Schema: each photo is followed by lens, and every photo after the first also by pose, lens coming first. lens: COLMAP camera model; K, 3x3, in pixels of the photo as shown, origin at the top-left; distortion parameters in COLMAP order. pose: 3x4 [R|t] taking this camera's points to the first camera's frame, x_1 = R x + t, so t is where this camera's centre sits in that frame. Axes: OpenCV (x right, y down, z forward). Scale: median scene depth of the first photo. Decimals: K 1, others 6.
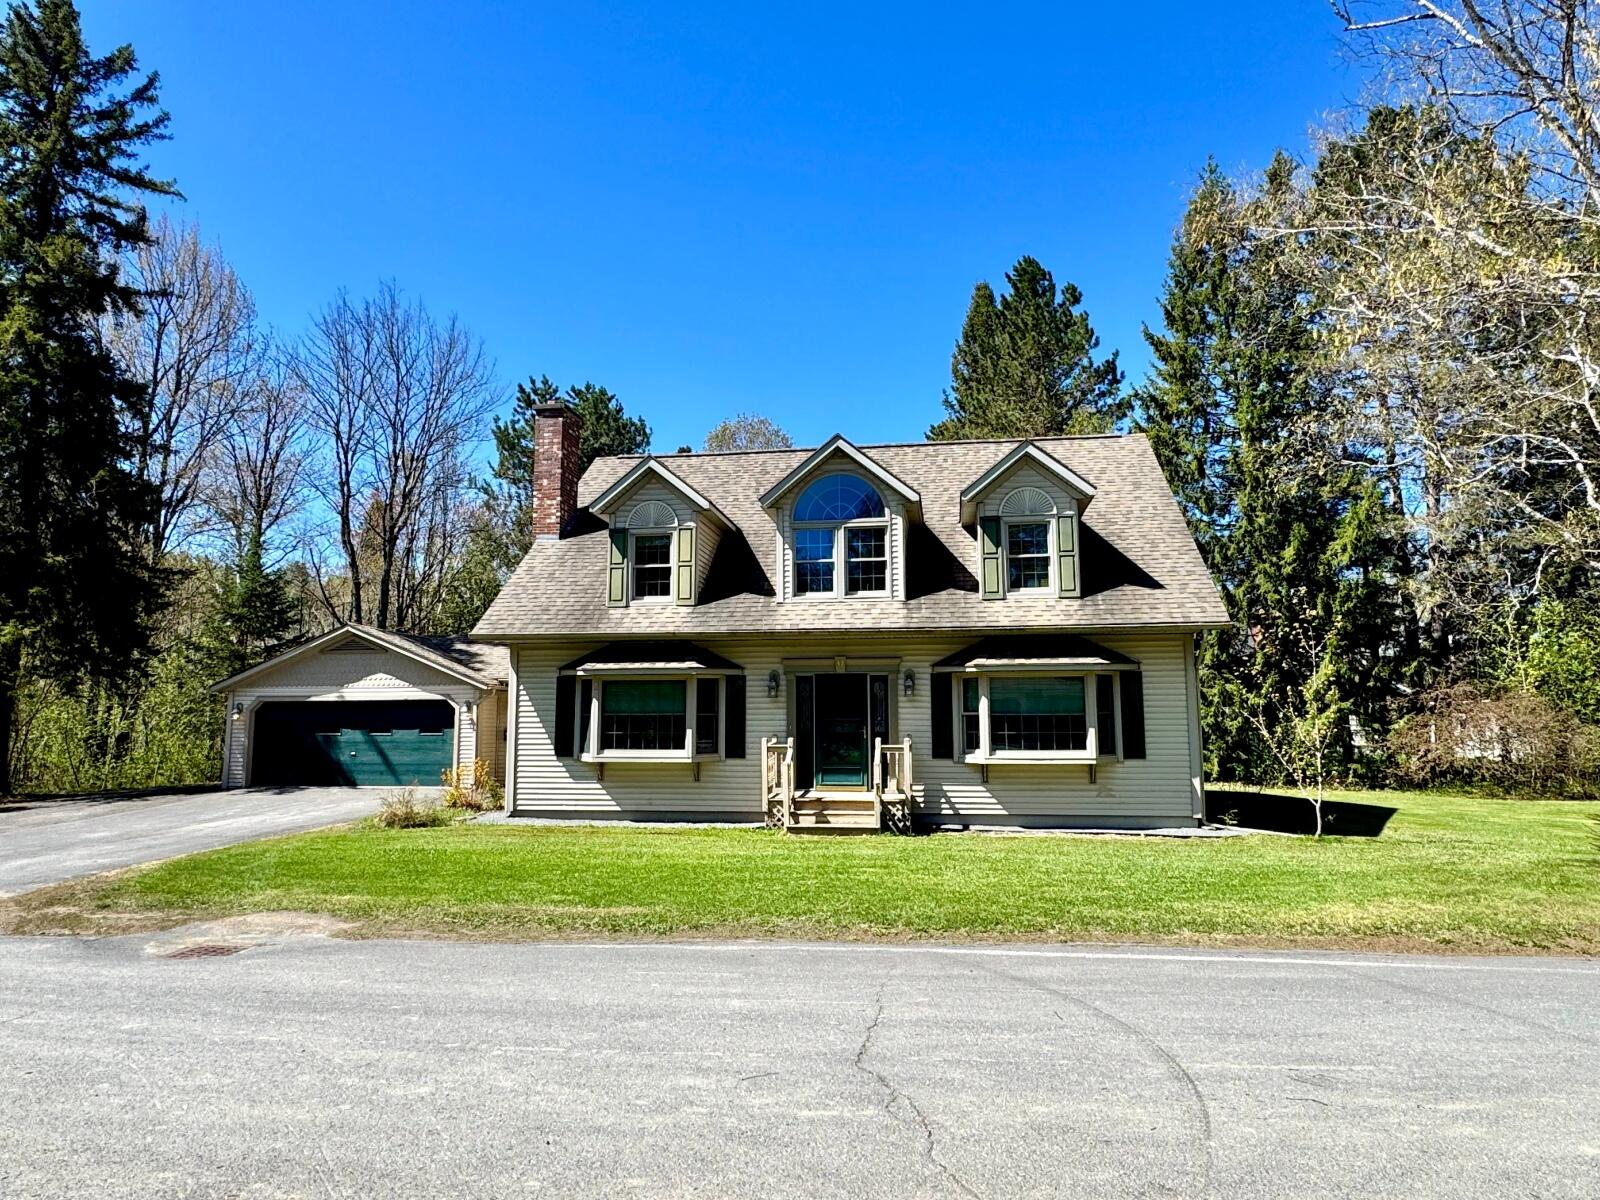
lens RADIAL K [[1025.5, 0, 800.0], [0, 1025.5, 600.0], [0, 0, 1]] dist [-0.001873, -0.002260]
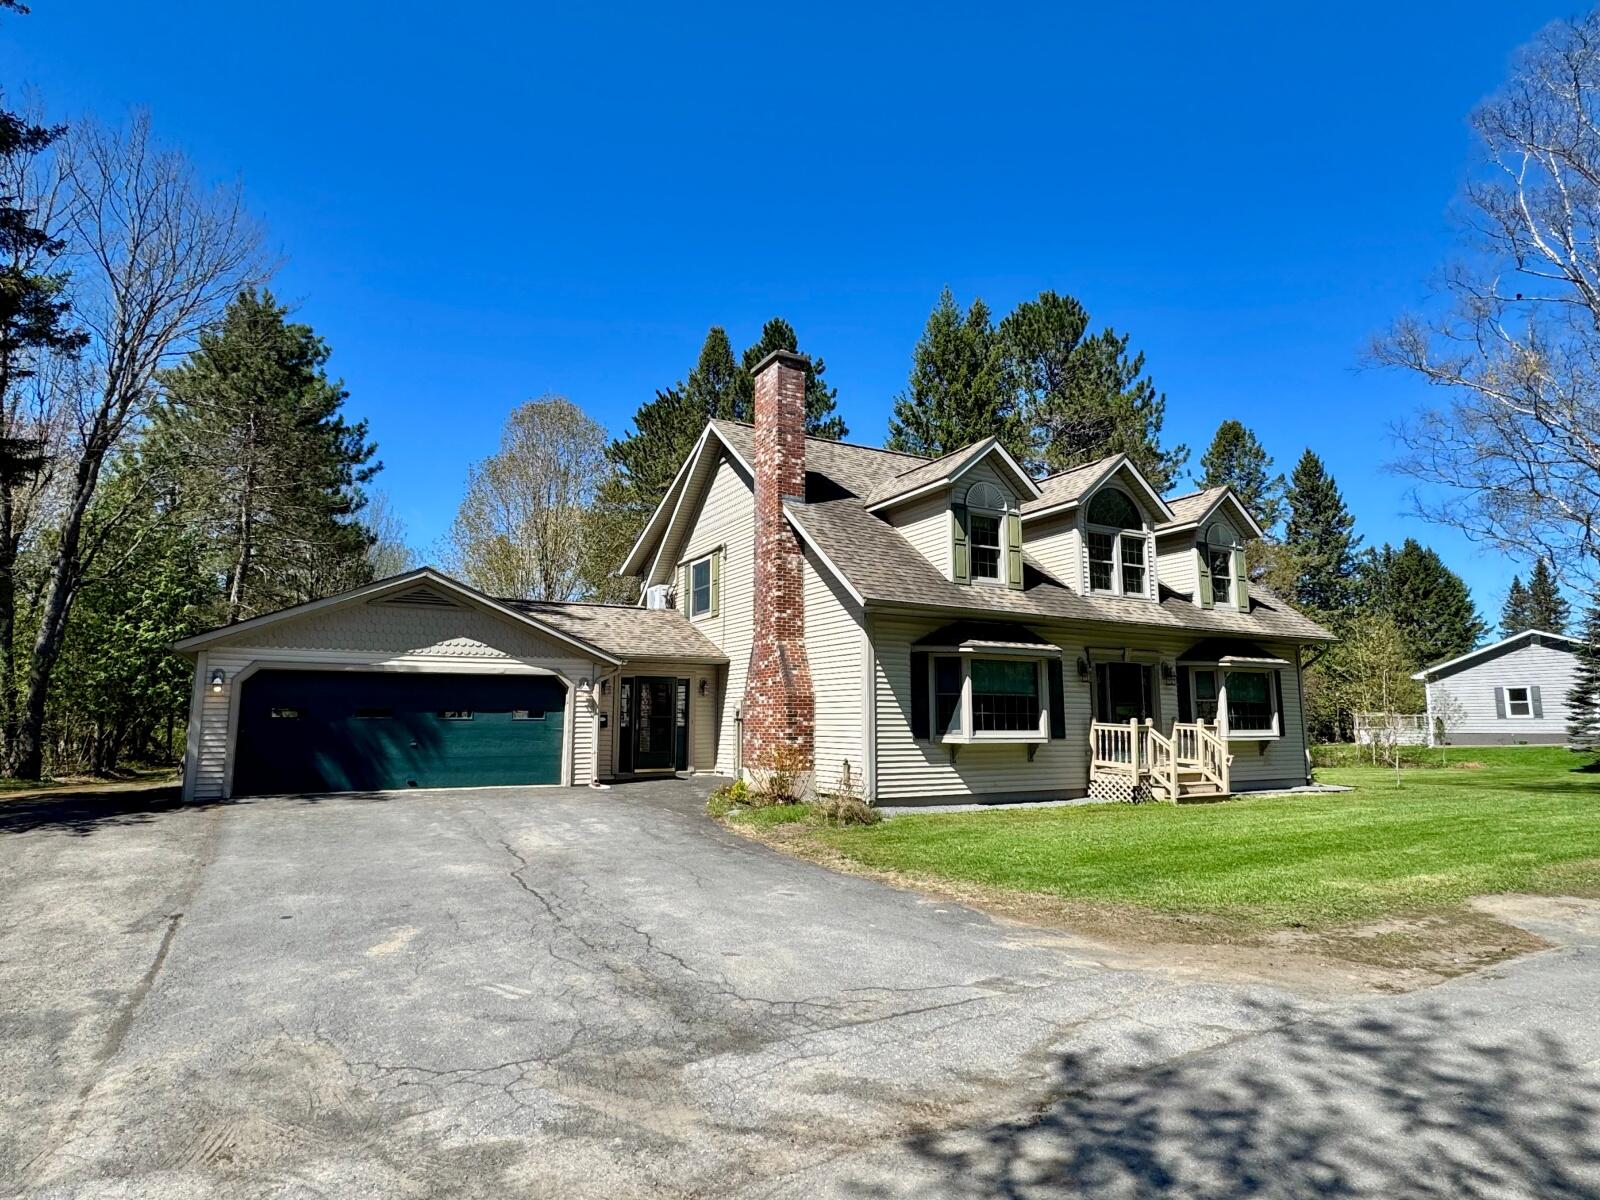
lens RADIAL K [[899.7, 0, 800.0], [0, 899.7, 600.0], [0, 0, 1]] dist [0.001495, 0.000123]
pose [[0.781944, 0.090828, 0.616696, -0.848680], [-0.076300, 0.995834, -0.049923, 0.078521], [-0.618662, -0.008017, 0.785617, 0.438734]]
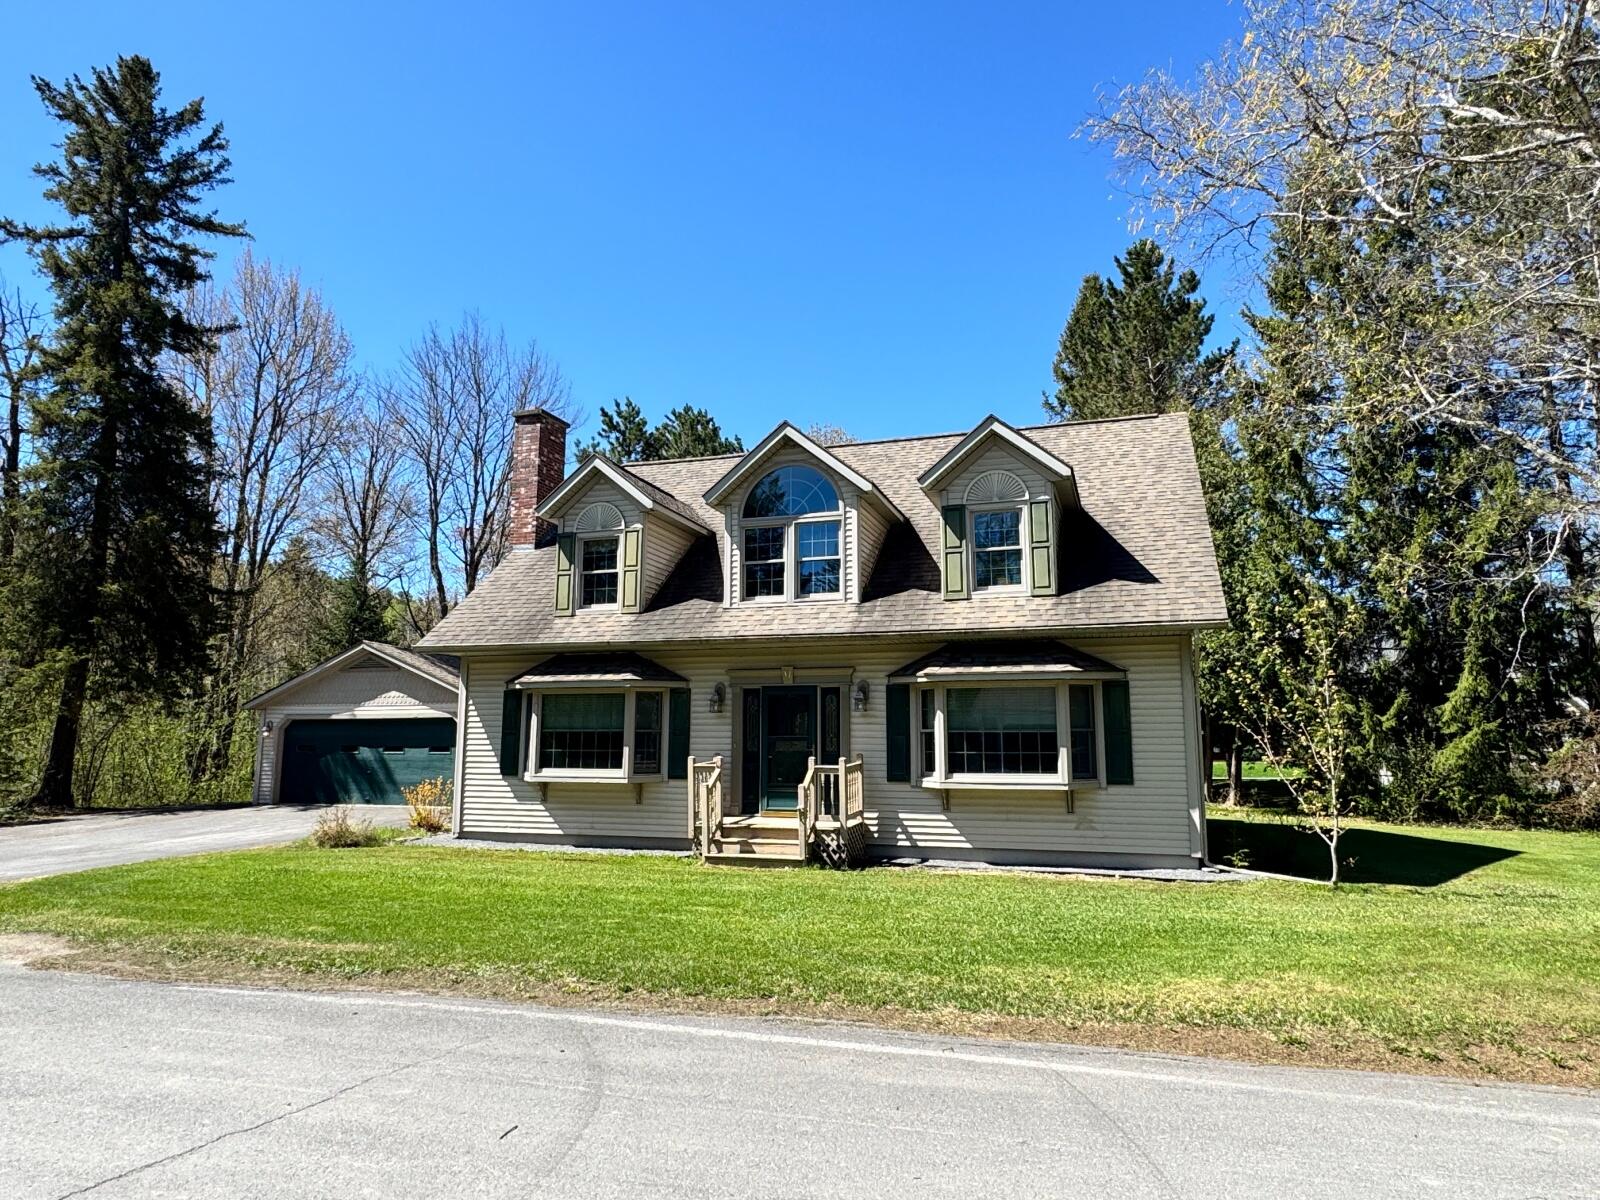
lens RADIAL K [[1025.5, 0, 800.0], [0, 1025.5, 600.0], [0, 0, 1]] dist [-0.001873, -0.002260]
pose [[0.985629, -0.018099, -0.167950, 0.199188], [0.013677, 0.999530, -0.027447, 0.021355], [0.168367, 0.024755, 0.985413, 0.114917]]
